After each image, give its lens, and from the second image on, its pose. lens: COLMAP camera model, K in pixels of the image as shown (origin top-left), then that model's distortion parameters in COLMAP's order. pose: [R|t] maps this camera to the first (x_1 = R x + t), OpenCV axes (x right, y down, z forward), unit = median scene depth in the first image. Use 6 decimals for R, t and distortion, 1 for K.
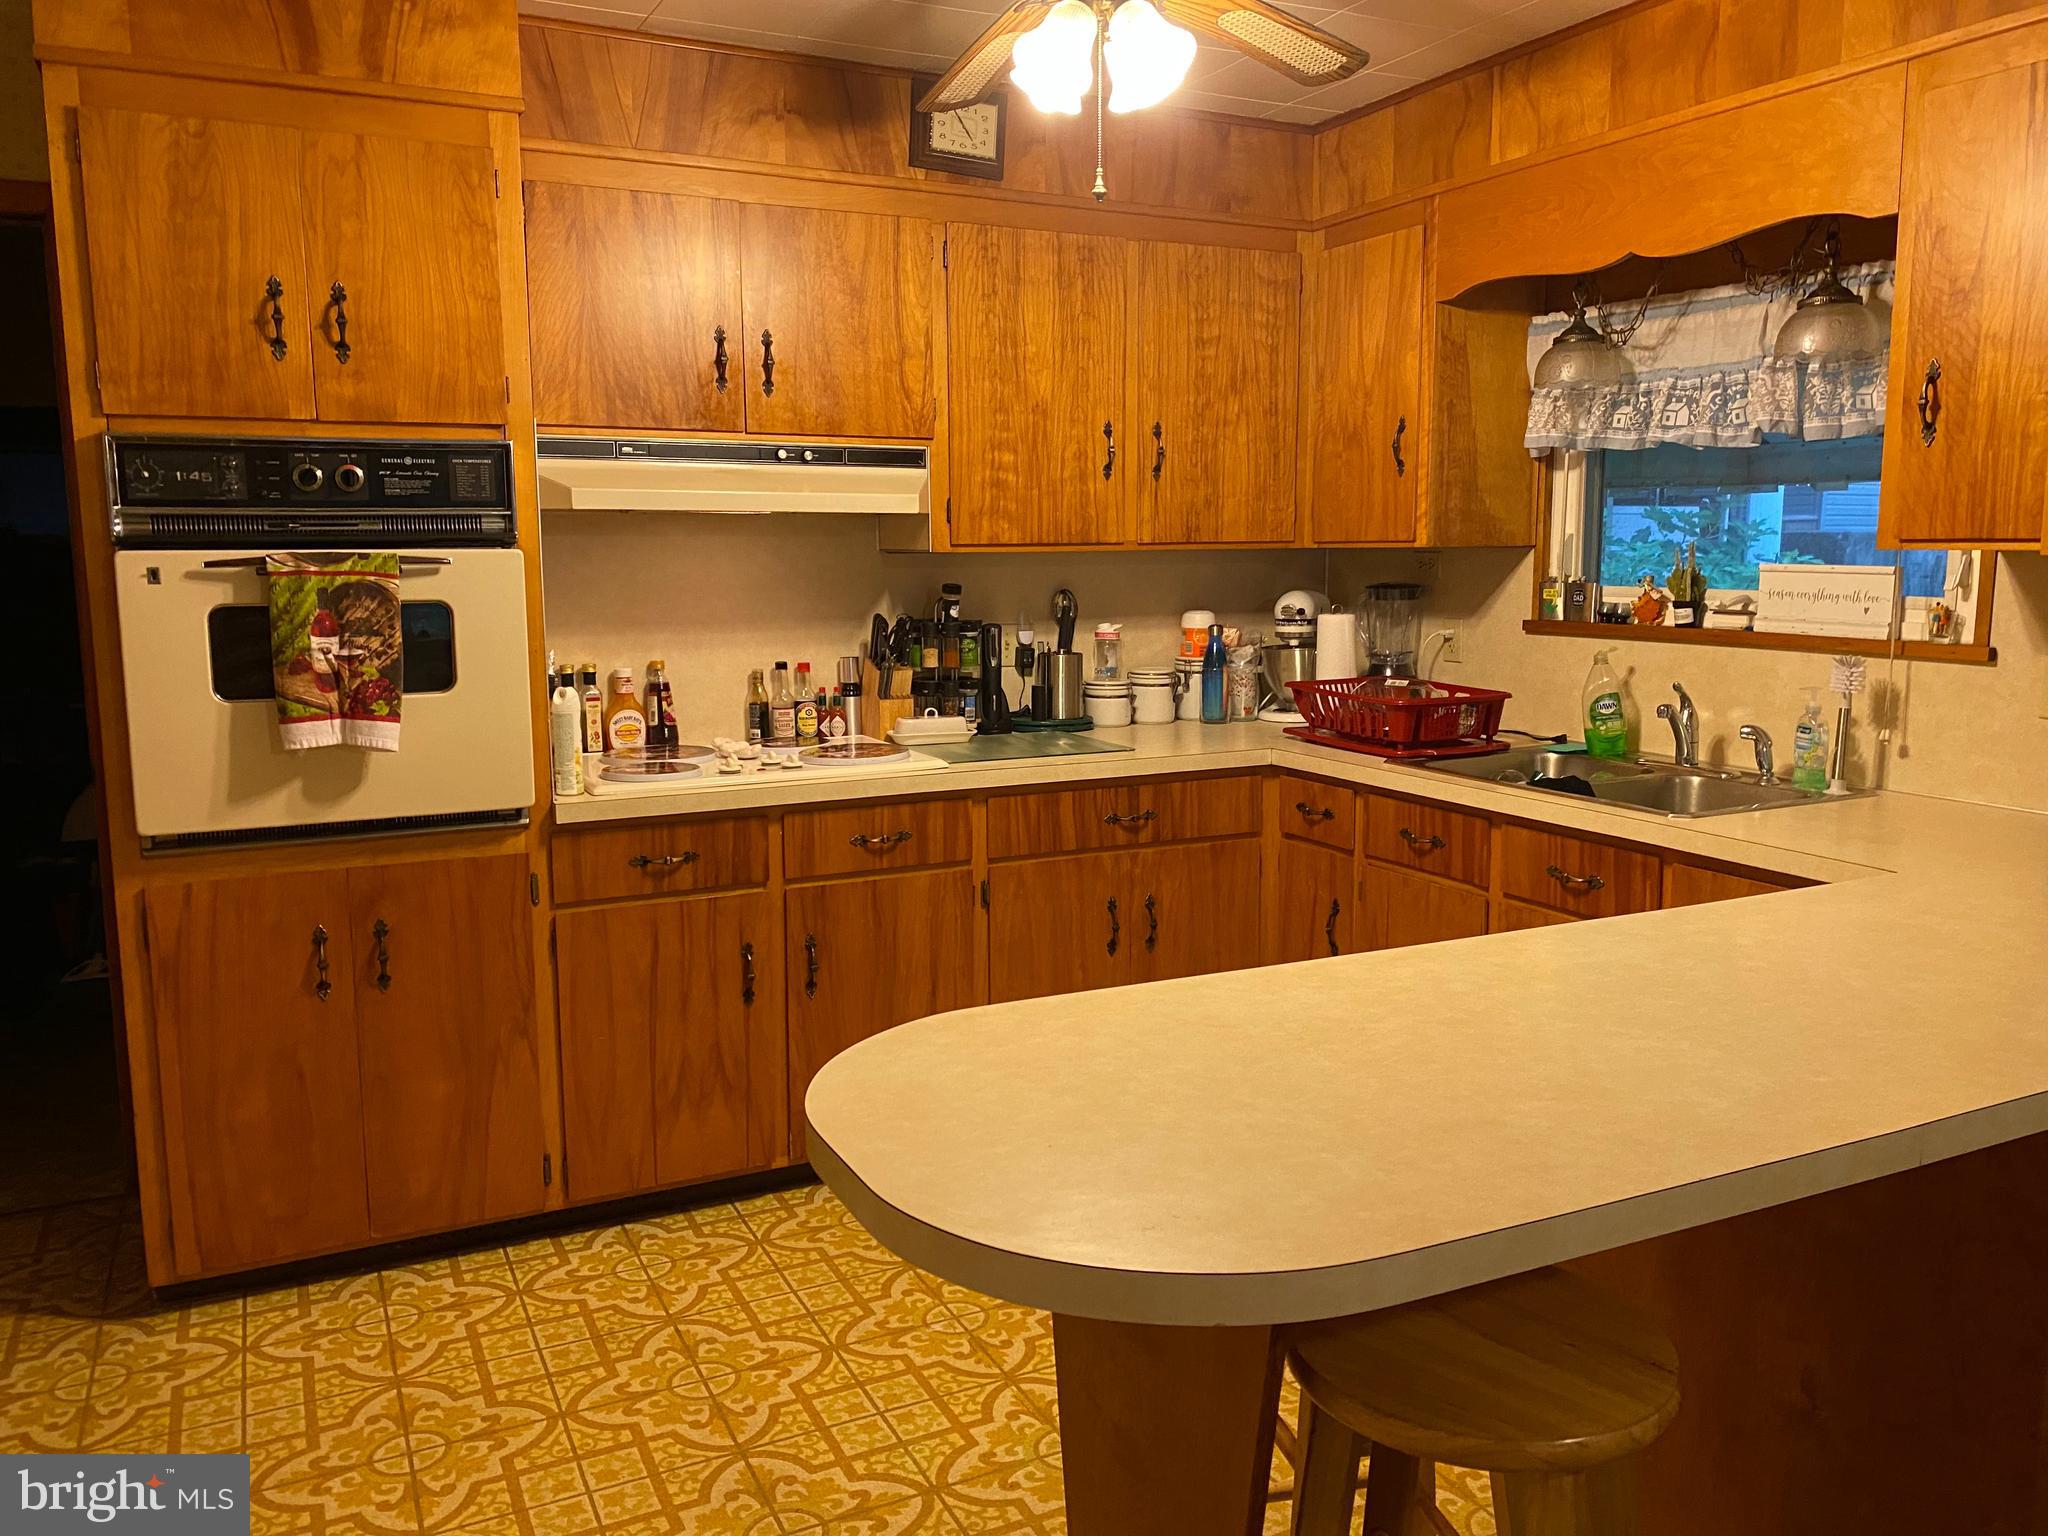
lens RADIAL K [[1568.0, 0, 1006.1], [0, 1568.0, 754.4], [0, 0, 1]] dist [0.062836, -0.064610]
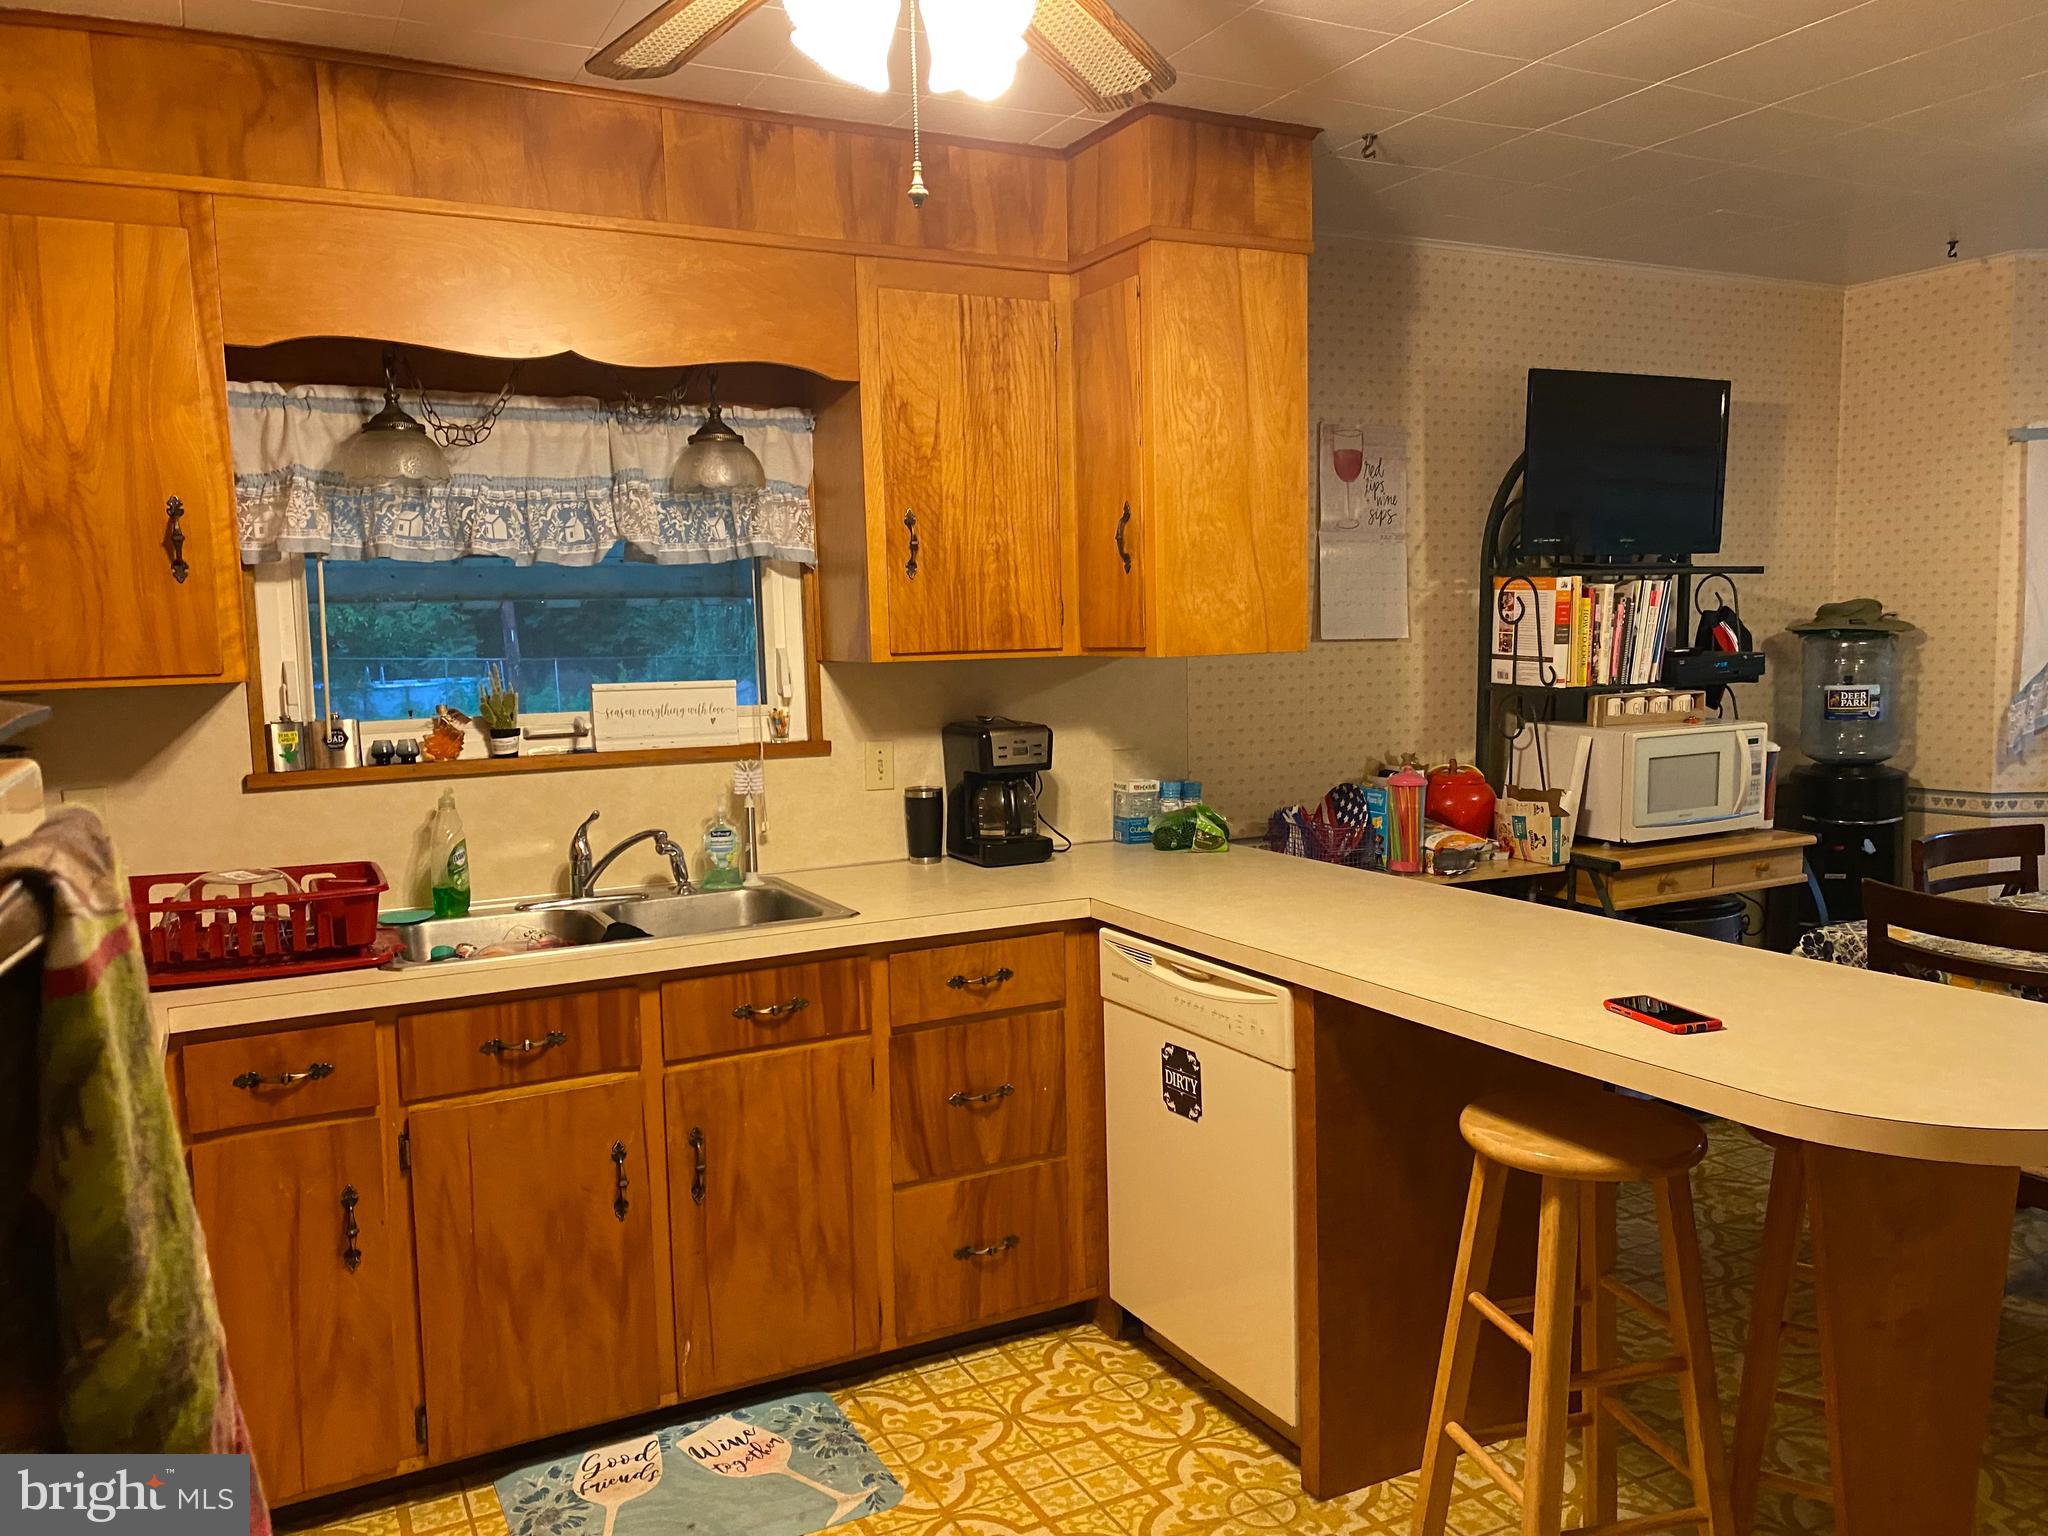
lens RADIAL K [[1568.0, 0, 1062.8], [0, 1568.0, 781.2], [0, 0, 1]] dist [0.062836, -0.064610]
pose [[-0.013457, -0.099230, 0.994974, -0.520951], [0.159596, 0.982094, 0.100104, -0.113573], [-0.987091, 0.160141, 0.002621, 0.723390]]
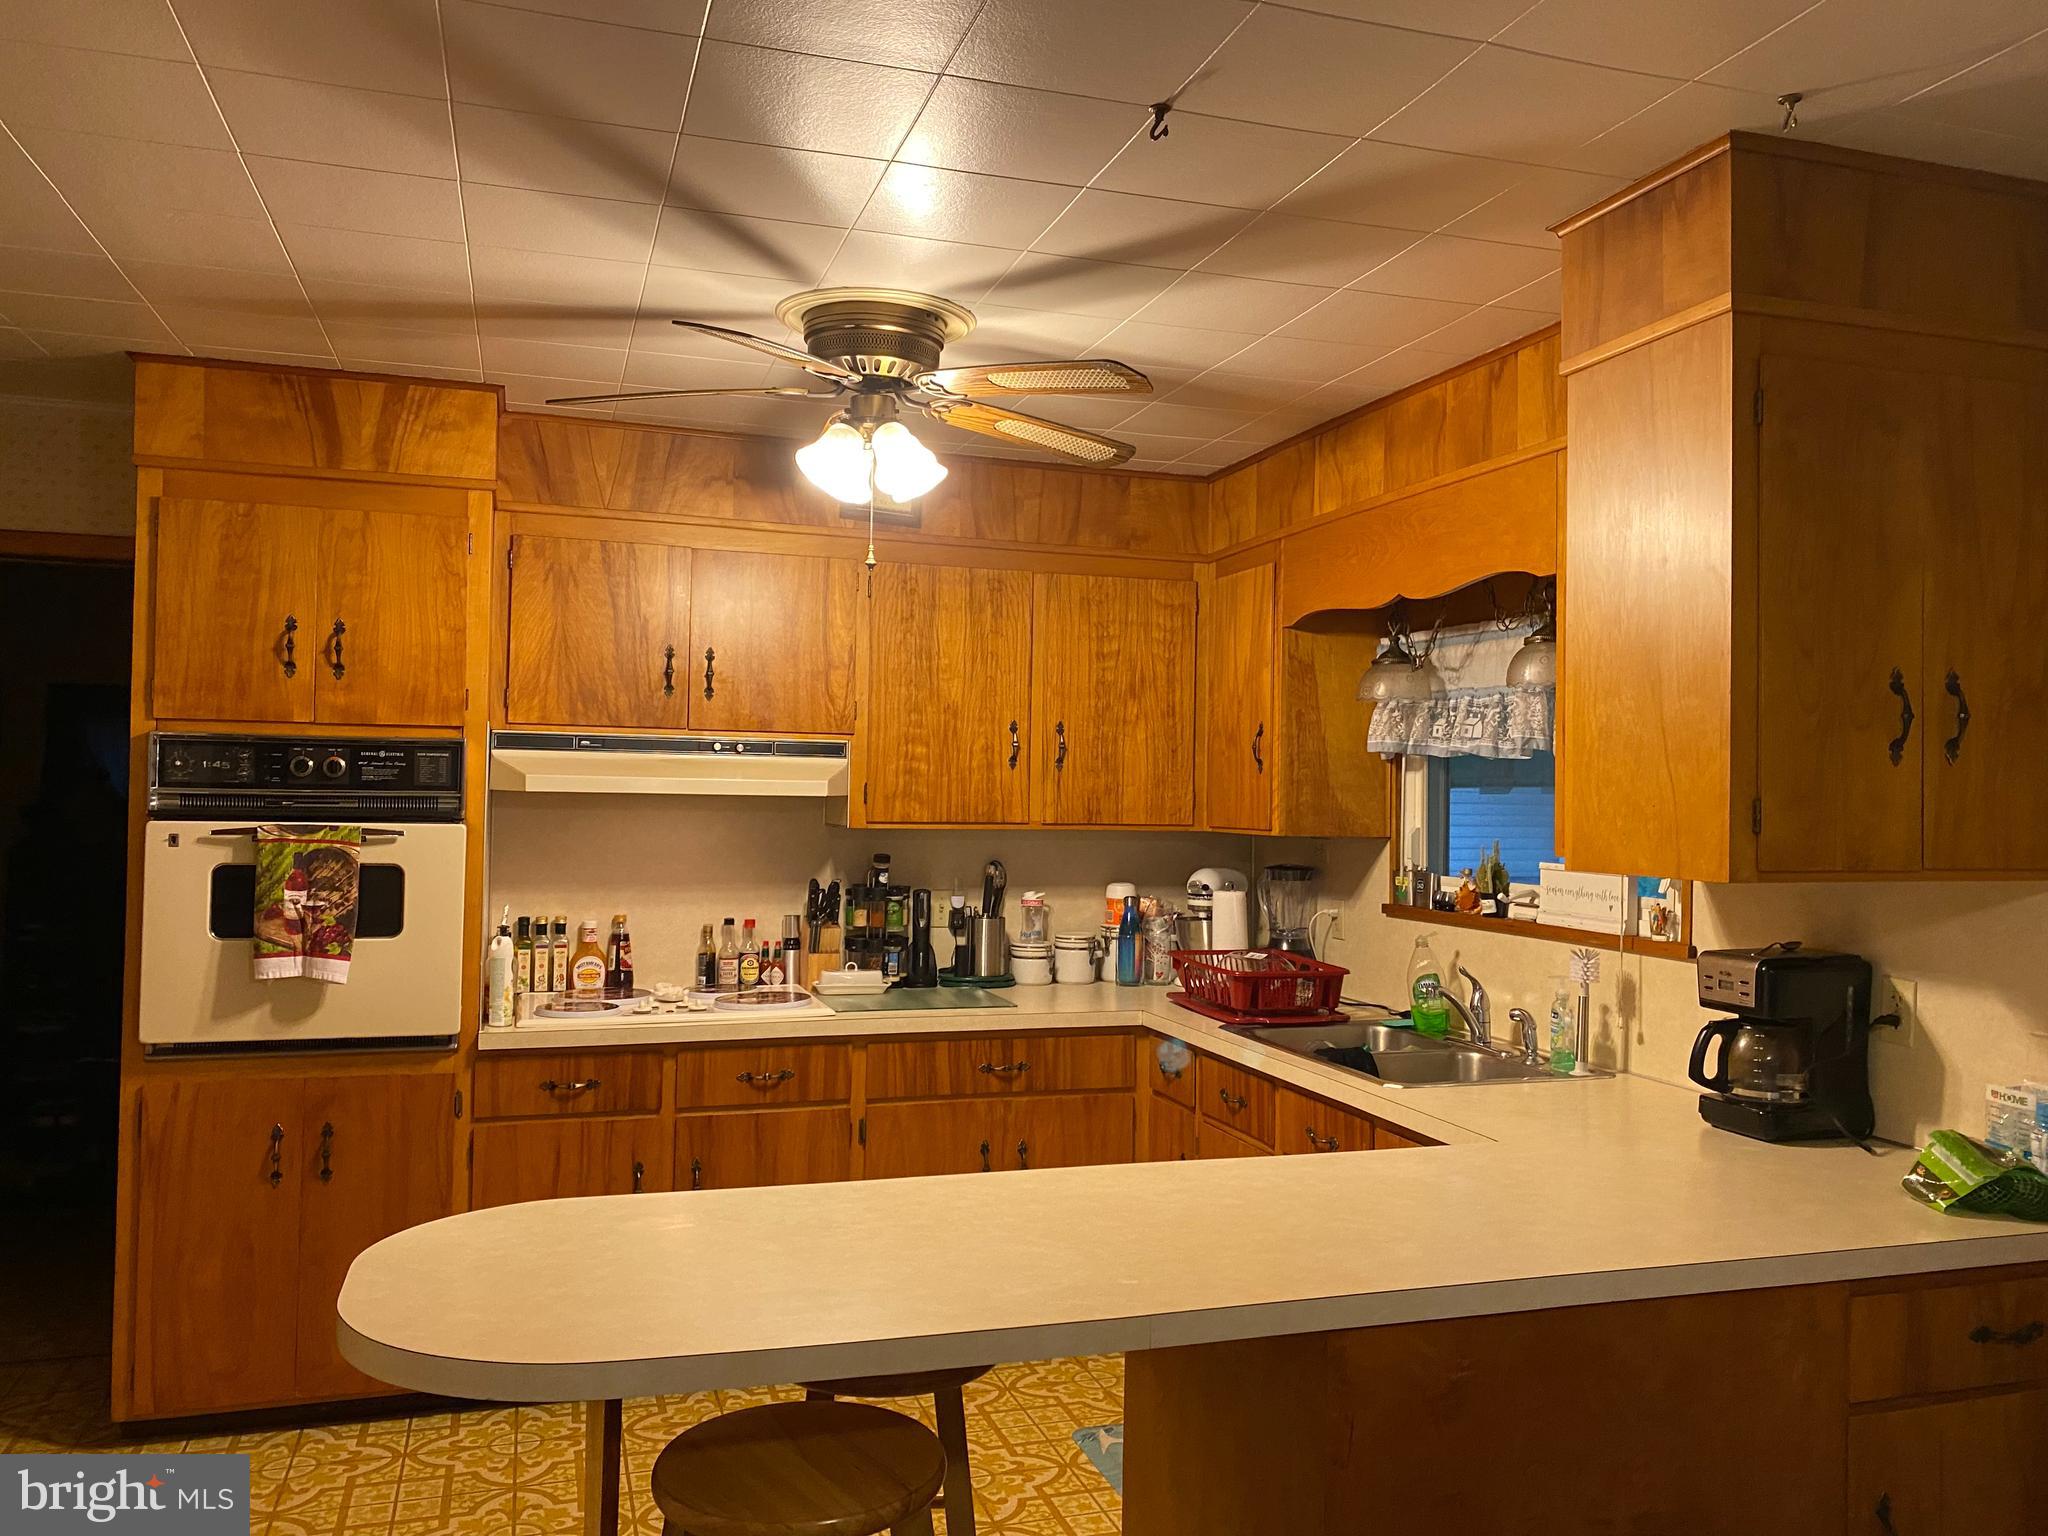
lens RADIAL K [[1568.0, 0, 1038.6], [0, 1568.0, 764.1], [0, 0, 1]] dist [0.062836, -0.064610]
pose [[0.988733, 0.018737, -0.148509, 0.292735], [-0.041422, 0.987640, -0.151166, -0.006072], [0.143841, 0.155615, 0.977289, -0.145946]]
